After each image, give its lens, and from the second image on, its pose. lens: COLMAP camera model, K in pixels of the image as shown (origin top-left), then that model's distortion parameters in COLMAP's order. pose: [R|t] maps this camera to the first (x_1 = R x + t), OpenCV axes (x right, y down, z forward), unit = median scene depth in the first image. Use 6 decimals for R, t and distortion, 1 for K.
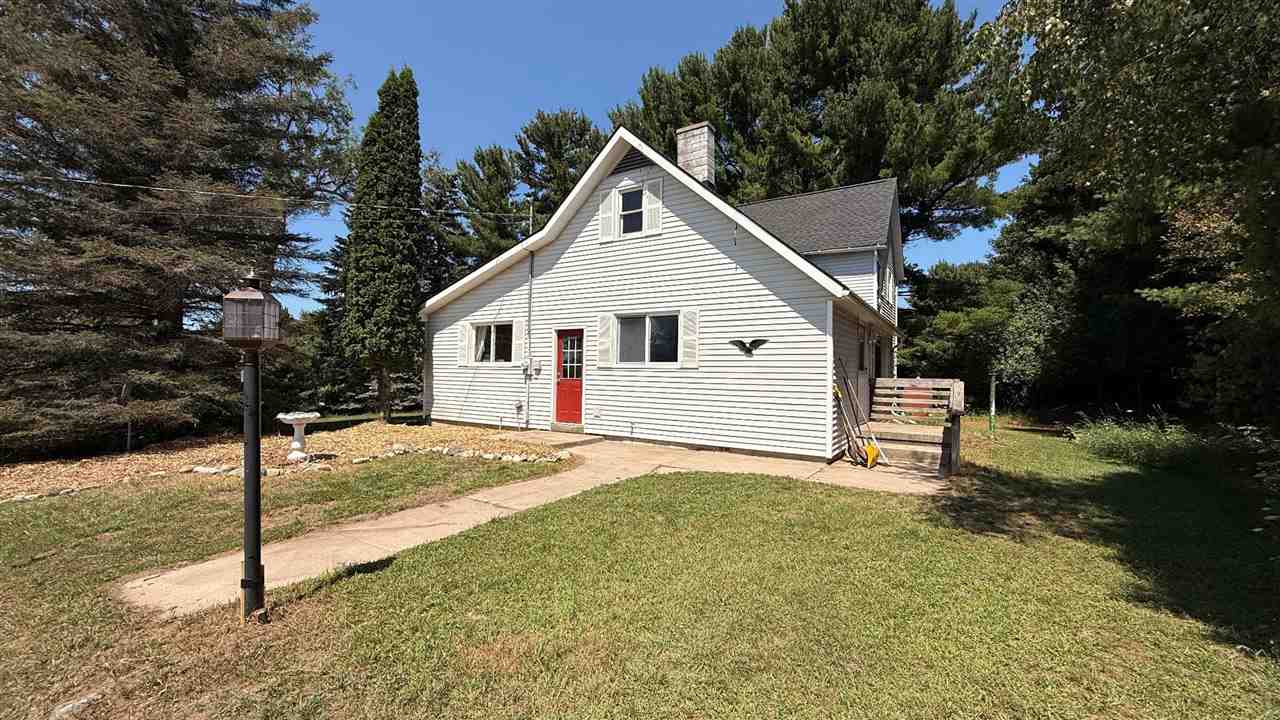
lens RADIAL K [[527.8, 0, 640.0], [0, 527.8, 360.0], [0, 0, 1]] dist [-0.002917, -0.000192]
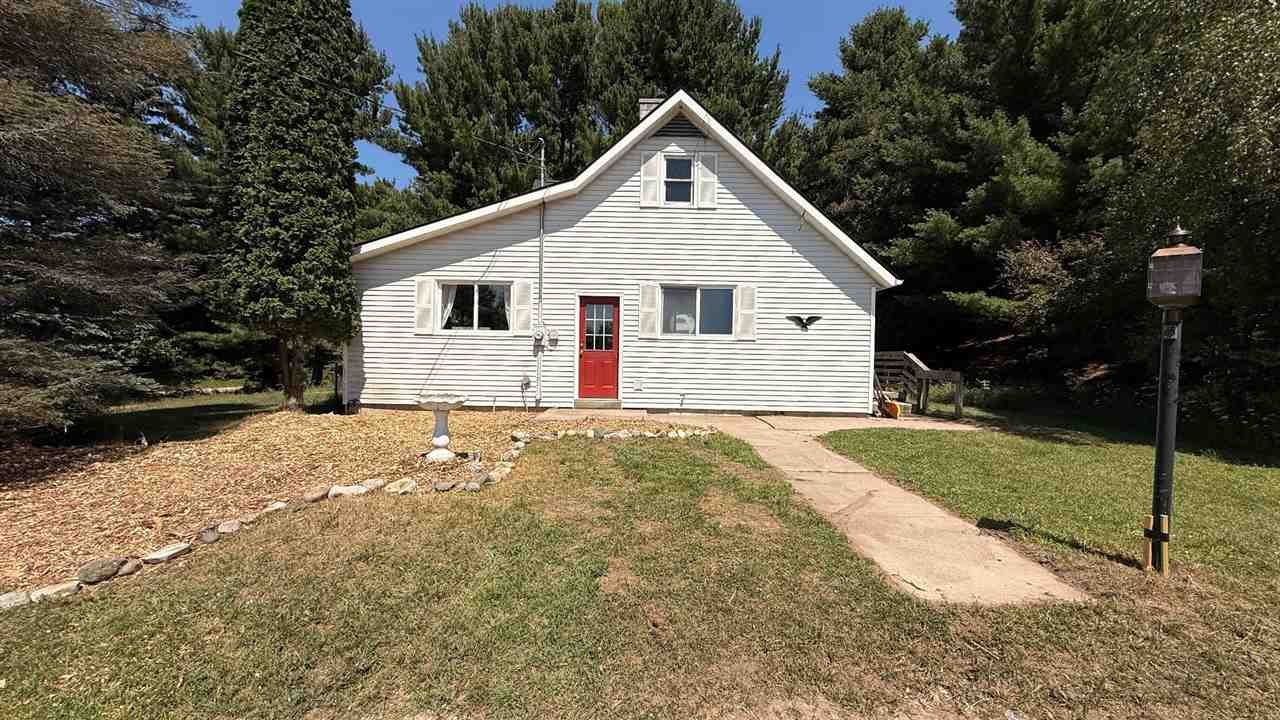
lens RADIAL K [[527.8, 0, 640.0], [0, 527.8, 360.0], [0, 0, 1]] dist [-0.002917, -0.000192]
pose [[0.830522, -0.005026, 0.556962, -0.602623], [-0.018363, 0.999169, 0.036399, 0.018078], [-0.556682, -0.040458, 0.829740, 0.205777]]
